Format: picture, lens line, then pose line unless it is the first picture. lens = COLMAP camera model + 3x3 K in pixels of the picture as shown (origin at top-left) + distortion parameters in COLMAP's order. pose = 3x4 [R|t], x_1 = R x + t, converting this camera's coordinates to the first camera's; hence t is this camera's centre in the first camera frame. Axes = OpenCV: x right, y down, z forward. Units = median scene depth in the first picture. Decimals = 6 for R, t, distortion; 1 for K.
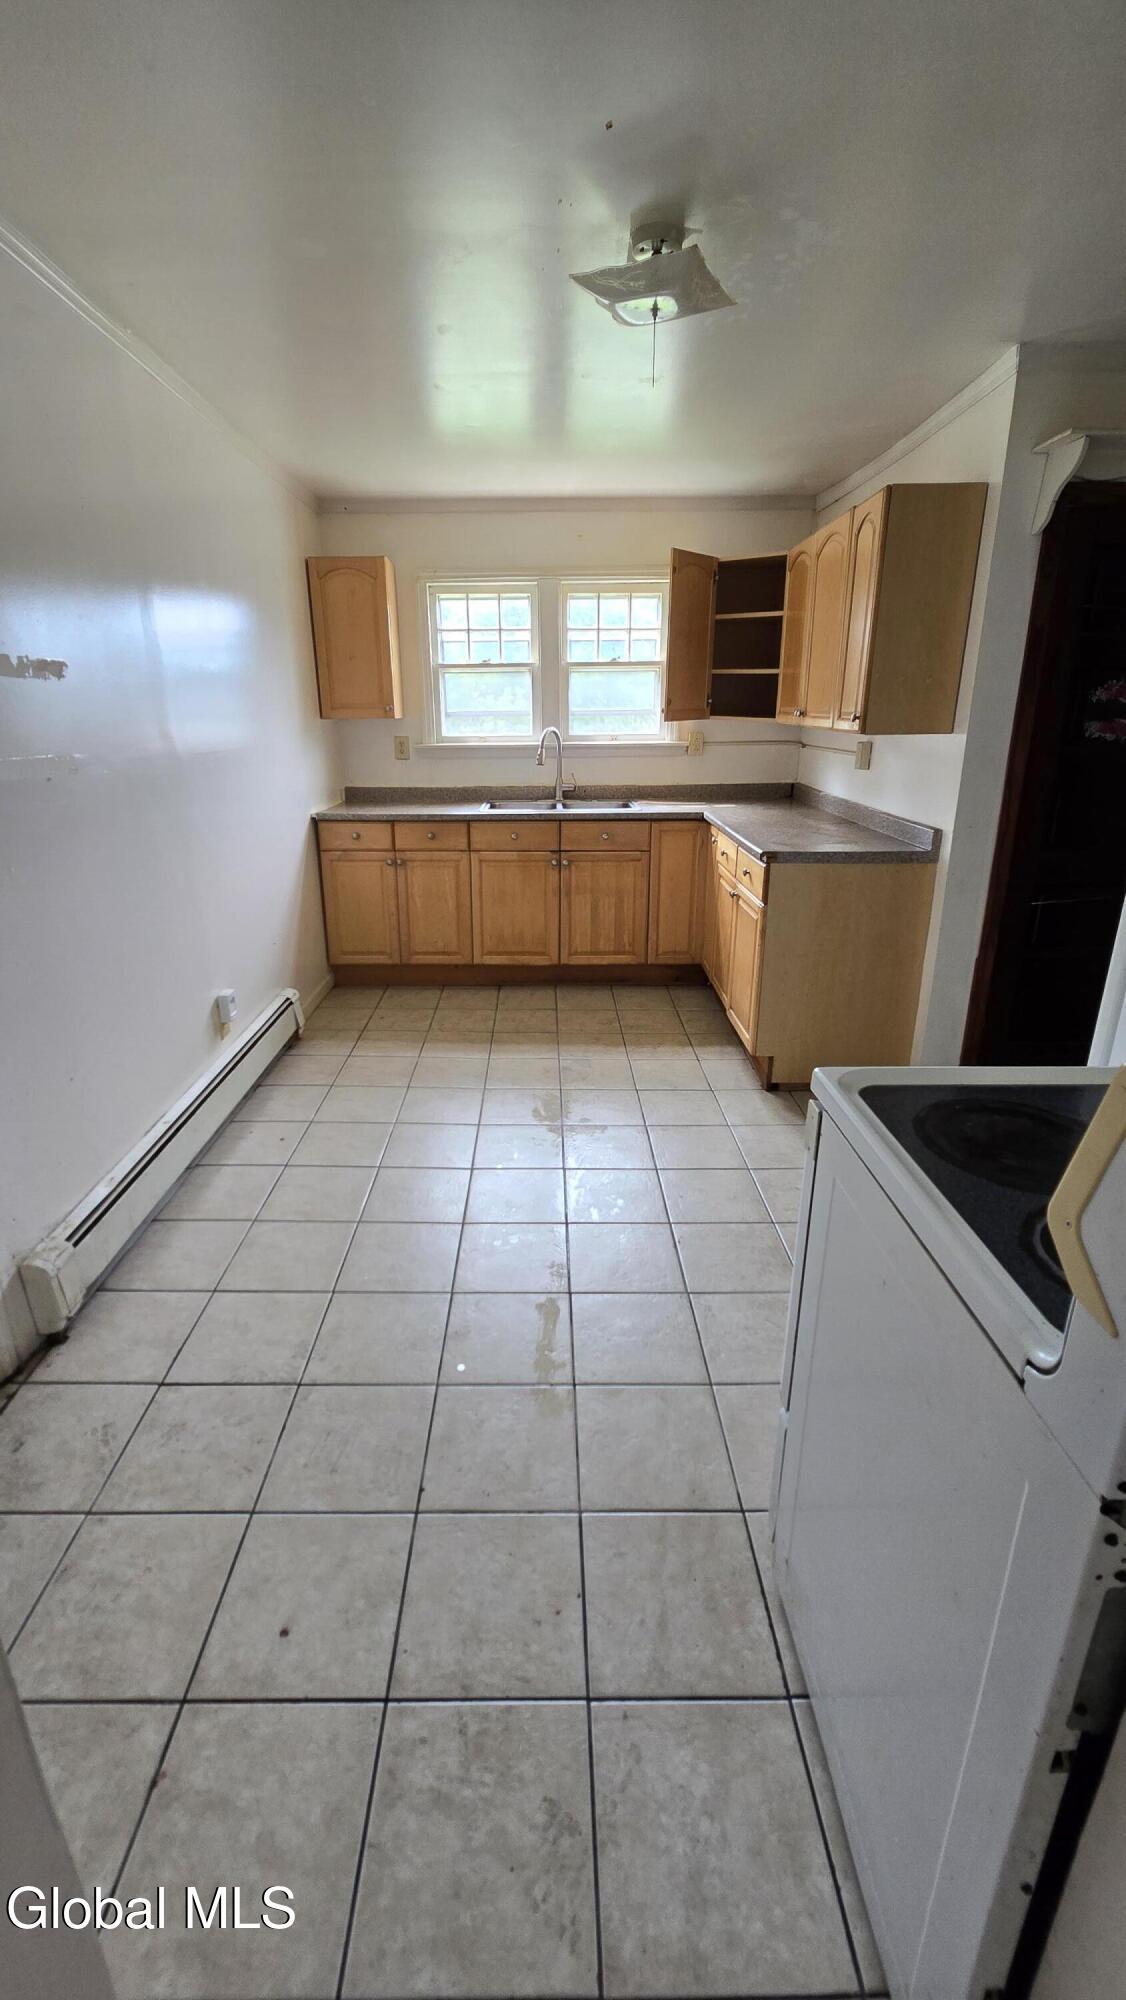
lens RADIAL K [[825.2, 0, 553.1], [0, 825.2, 974.9], [0, 0, 1]] dist [0.000565, 0.000079]
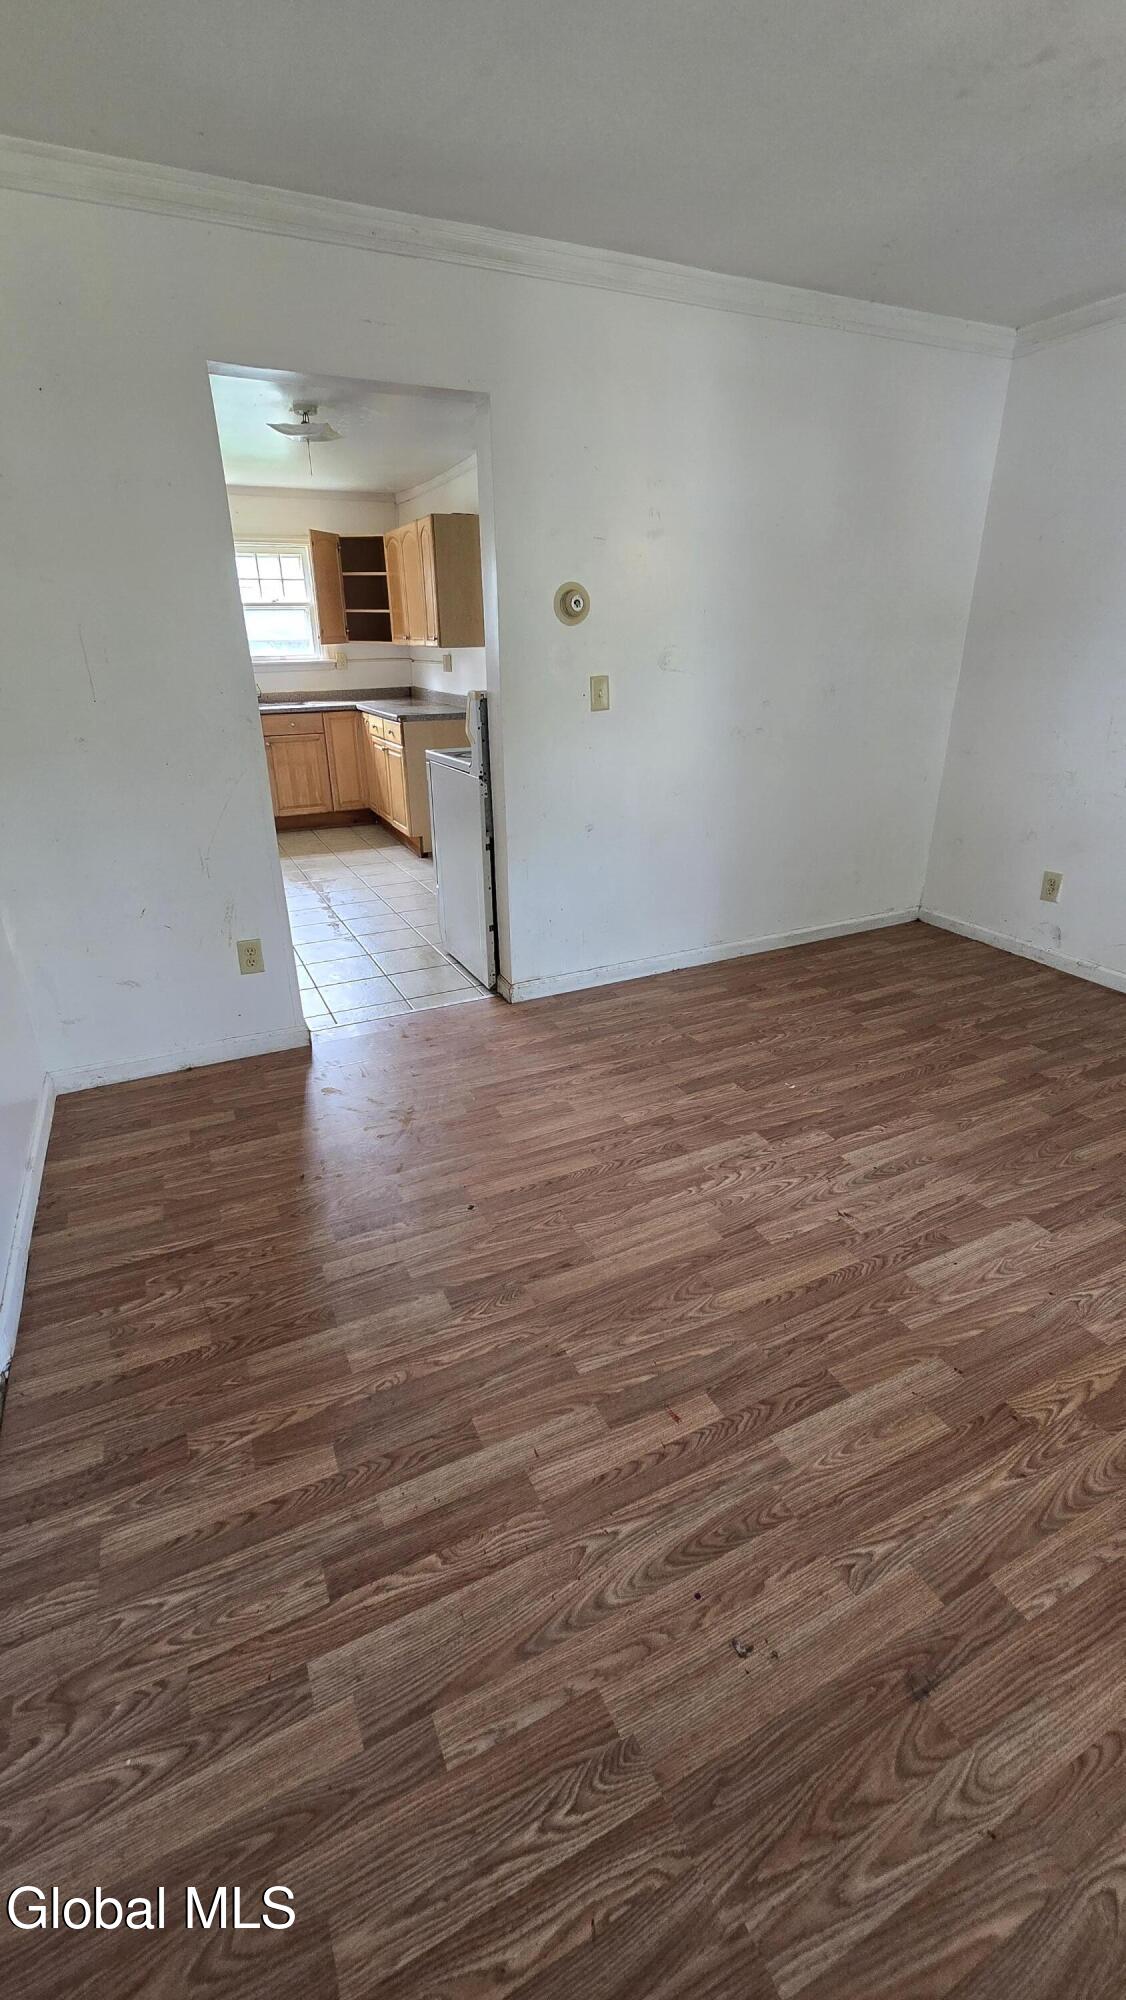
lens RADIAL K [[825.2, 0, 553.1], [0, 825.2, 974.9], [0, 0, 1]] dist [0.000565, 0.000079]
pose [[0.906791, -0.167947, 0.386684, -0.177882], [0.139907, 0.985125, 0.099777, 0.213424], [-0.397689, -0.036377, 0.916799, -0.624670]]
